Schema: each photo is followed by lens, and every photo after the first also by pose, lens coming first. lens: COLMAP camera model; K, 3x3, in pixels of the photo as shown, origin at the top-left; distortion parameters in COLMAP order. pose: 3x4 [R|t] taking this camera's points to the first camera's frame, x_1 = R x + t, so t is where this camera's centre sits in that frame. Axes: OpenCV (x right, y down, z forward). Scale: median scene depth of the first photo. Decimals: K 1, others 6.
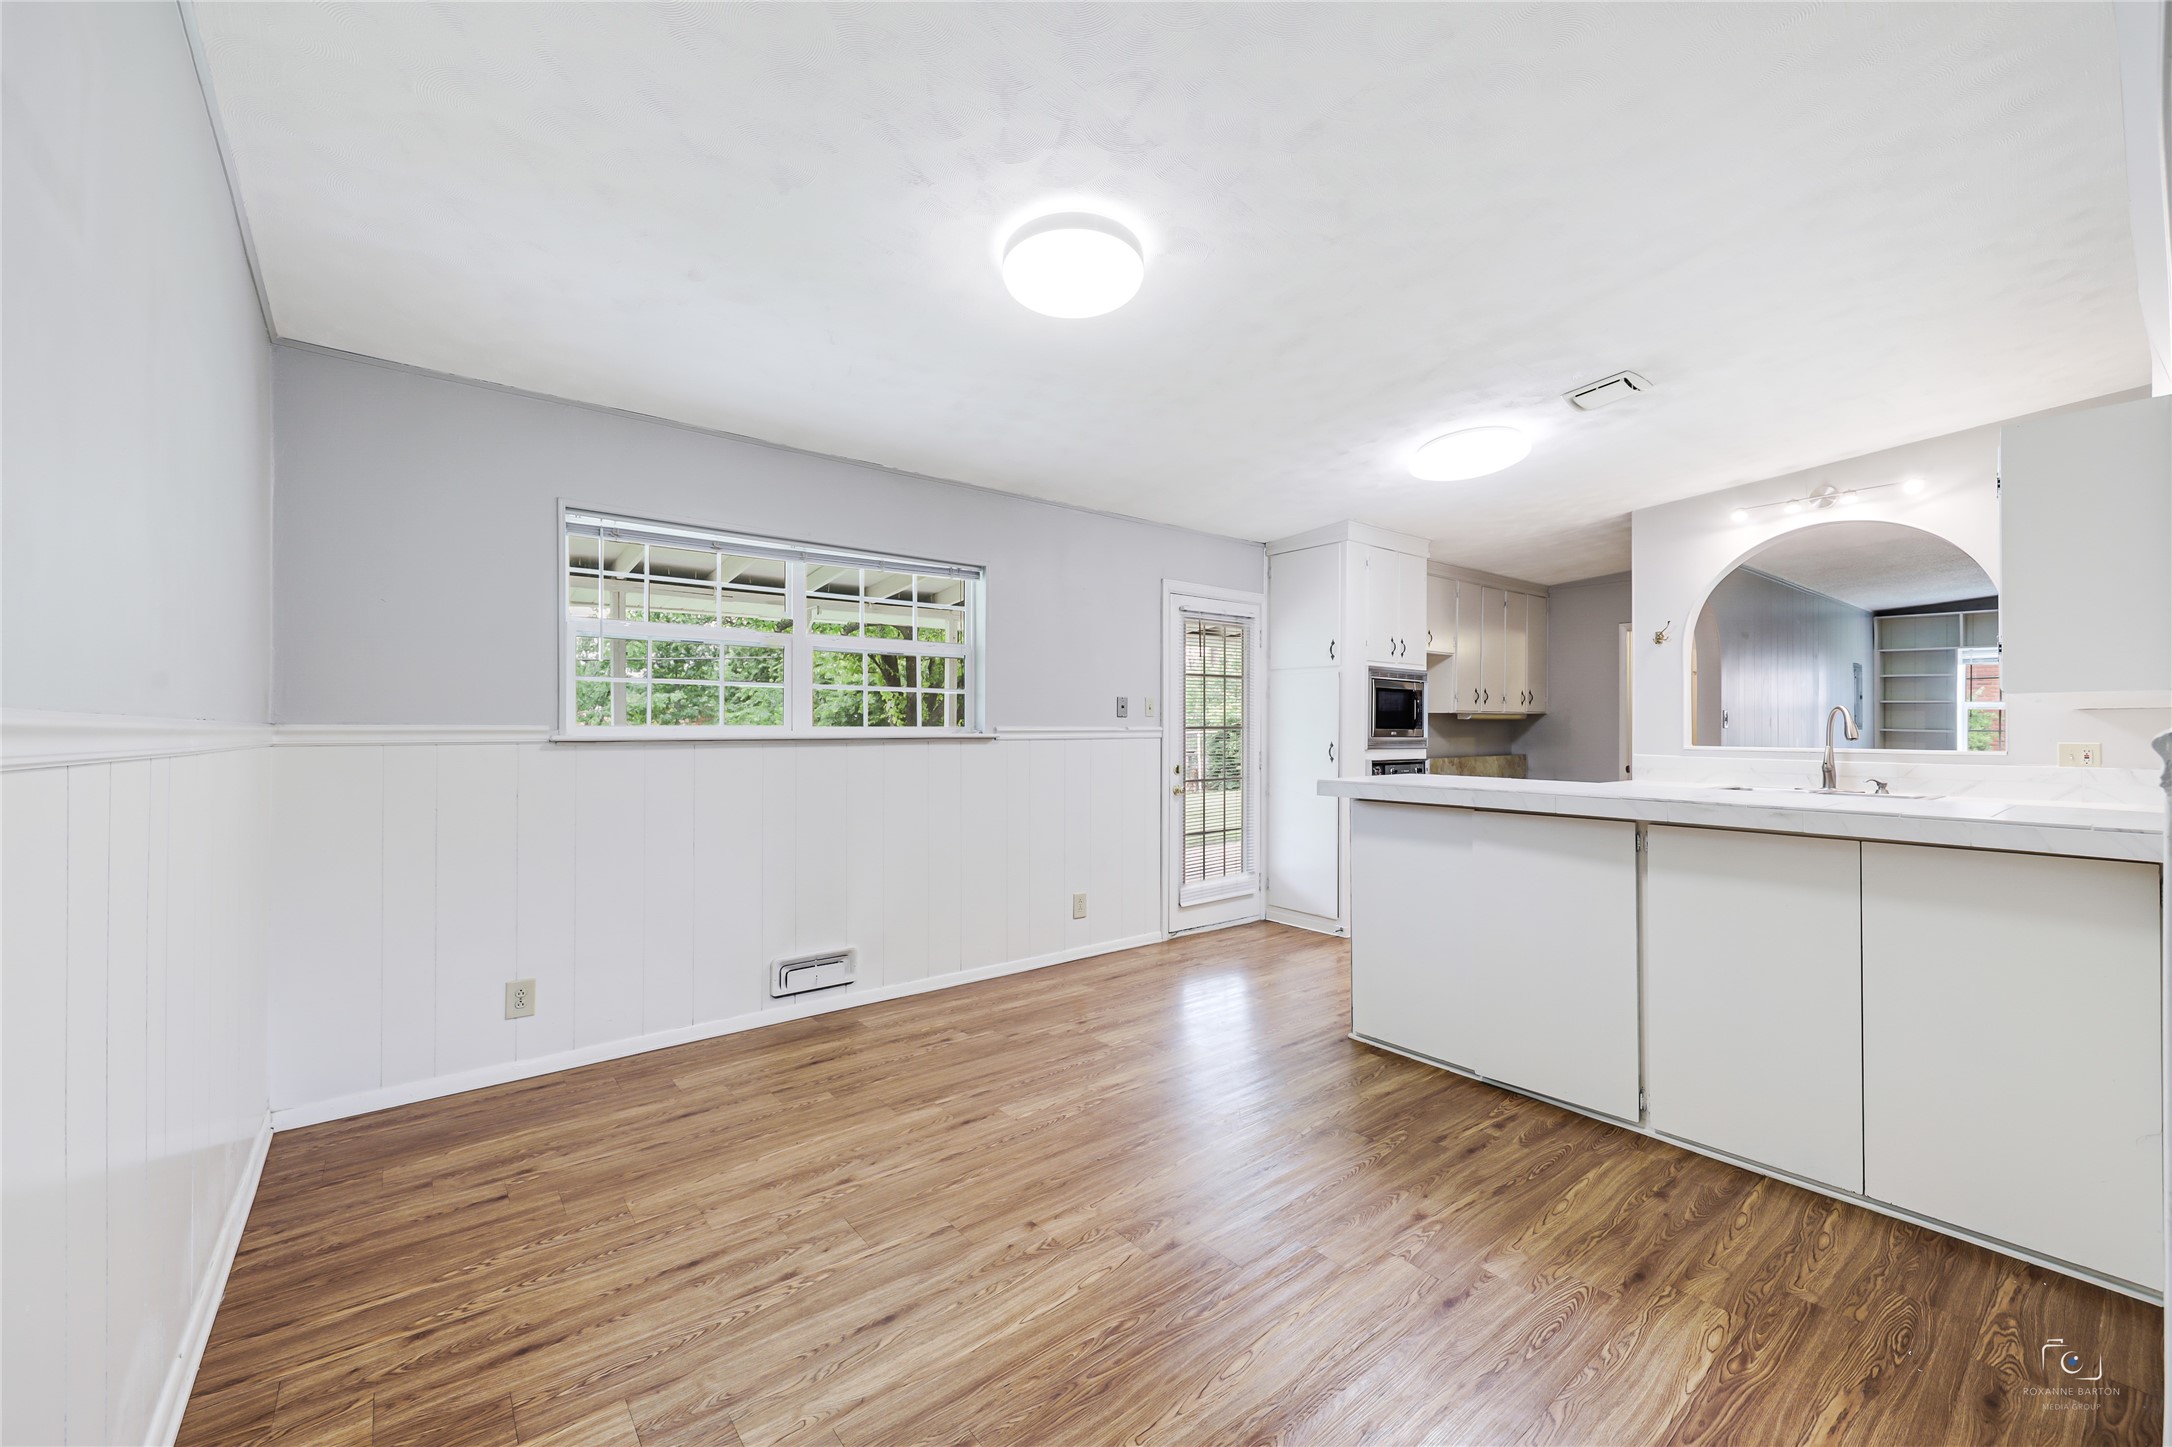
lens RADIAL K [[861.5, 0, 1072.5], [0, 861.5, 727.2], [0, 0, 1]] dist [0.016775, -0.002451]
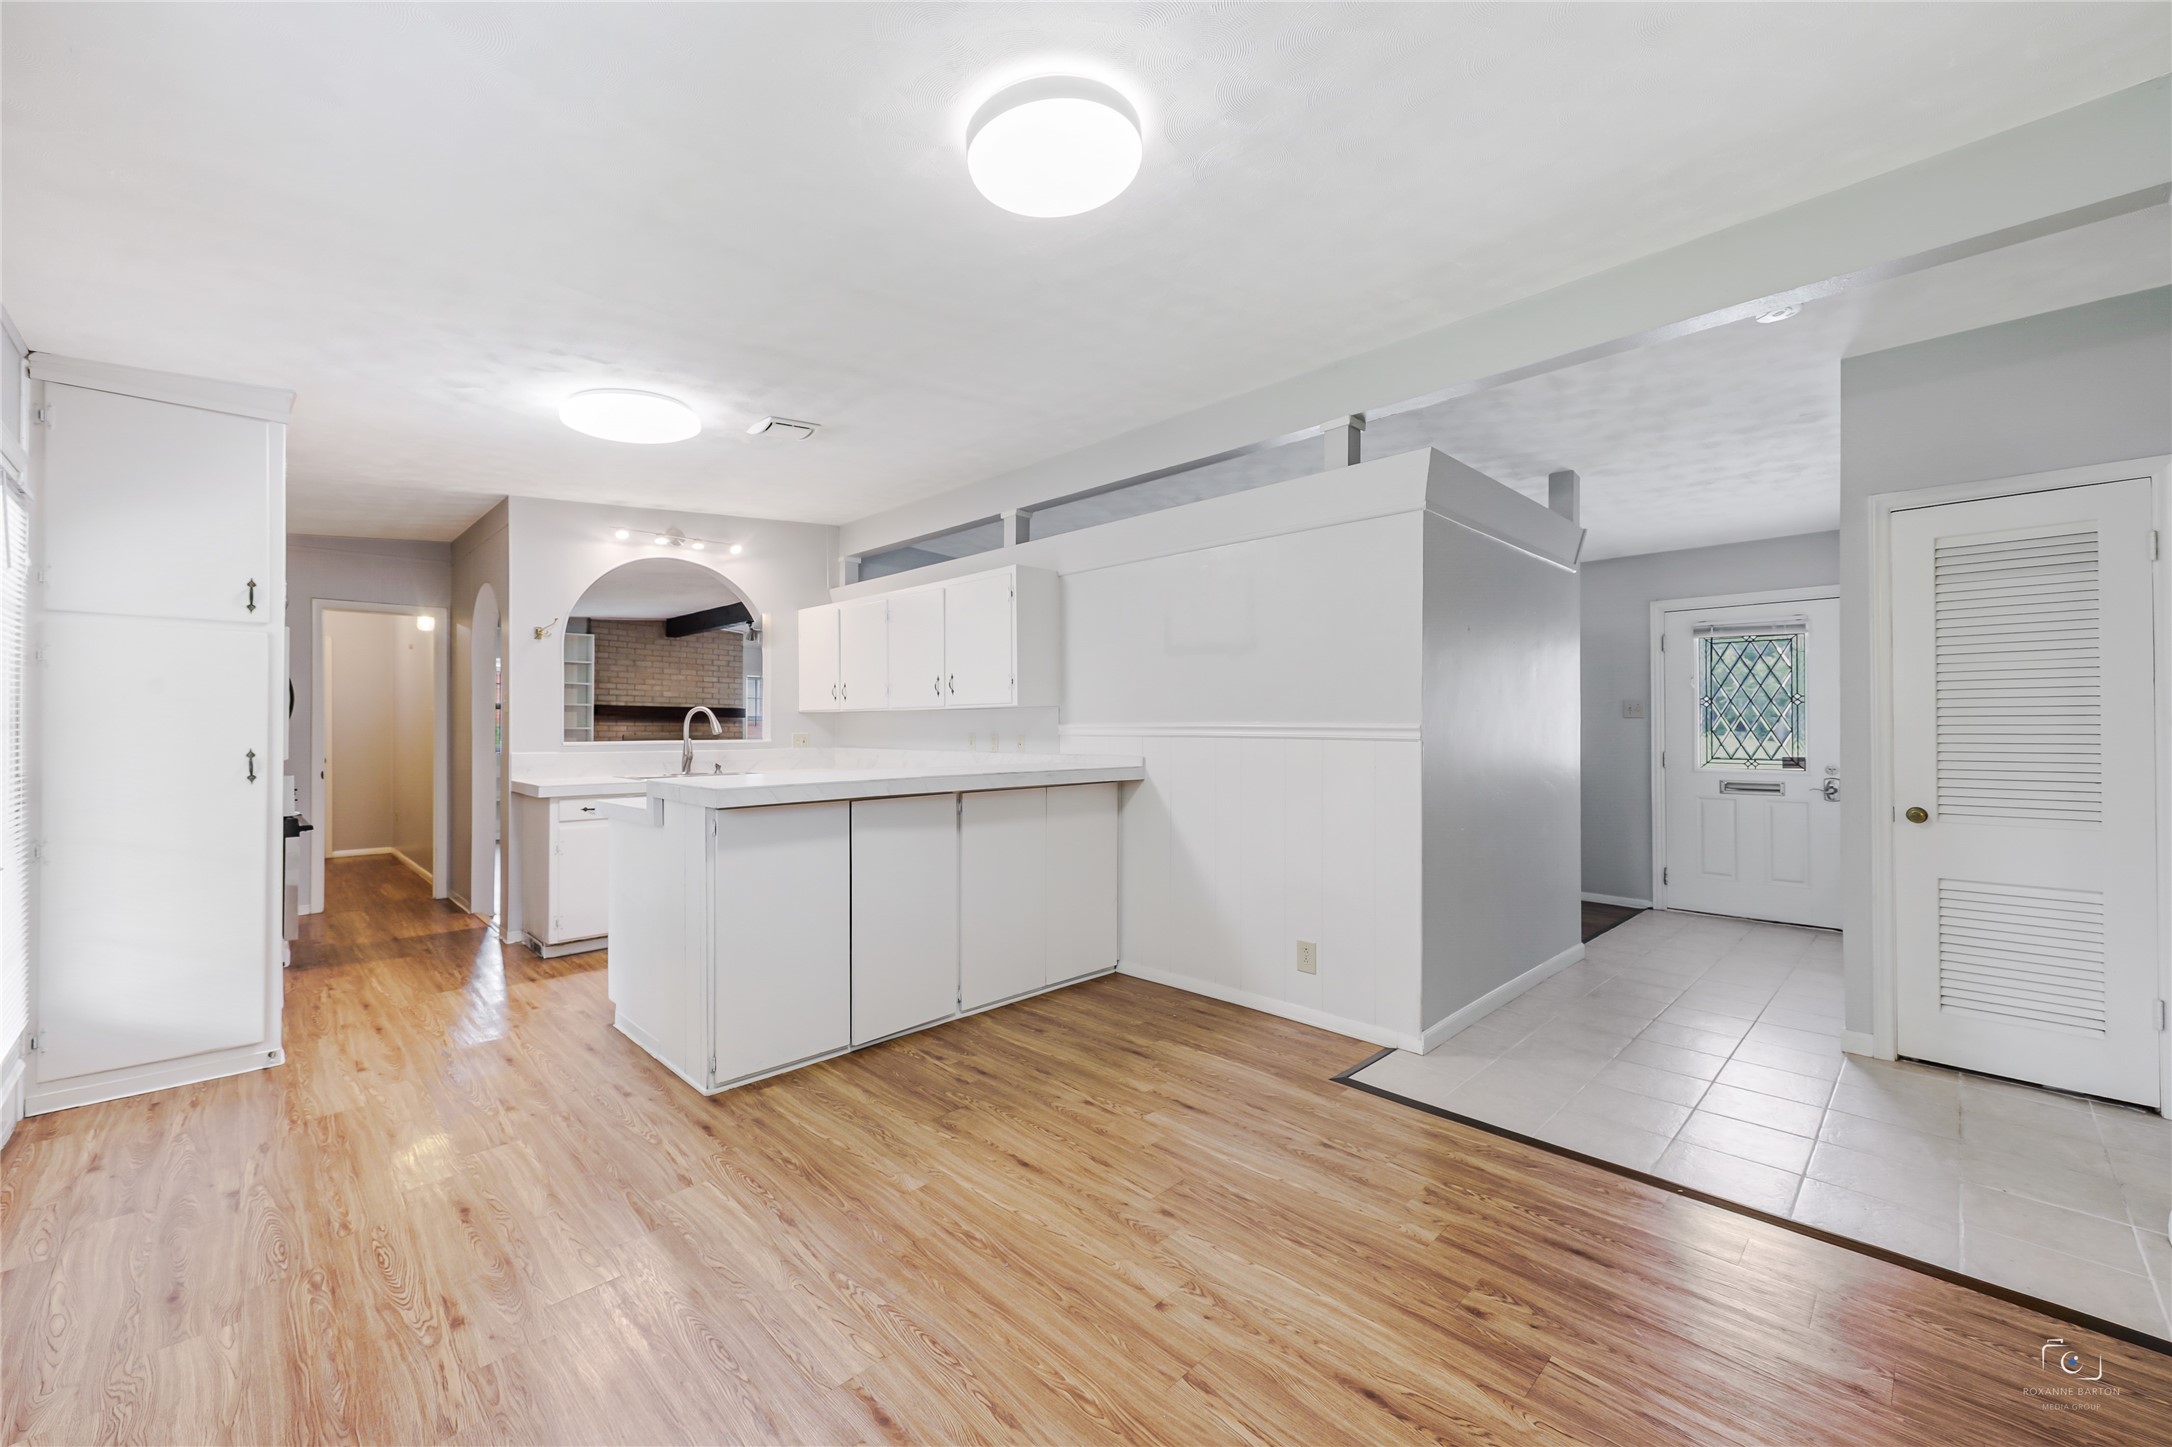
lens RADIAL K [[861.5, 0, 1094.8], [0, 861.5, 714.8], [0, 0, 1]] dist [0.016775, -0.002451]
pose [[-0.126012, 0.008157, 0.991995, -0.800994], [0.003535, 0.999964, -0.007773, -0.001072], [-0.992022, 0.002528, -0.126036, 1.051013]]
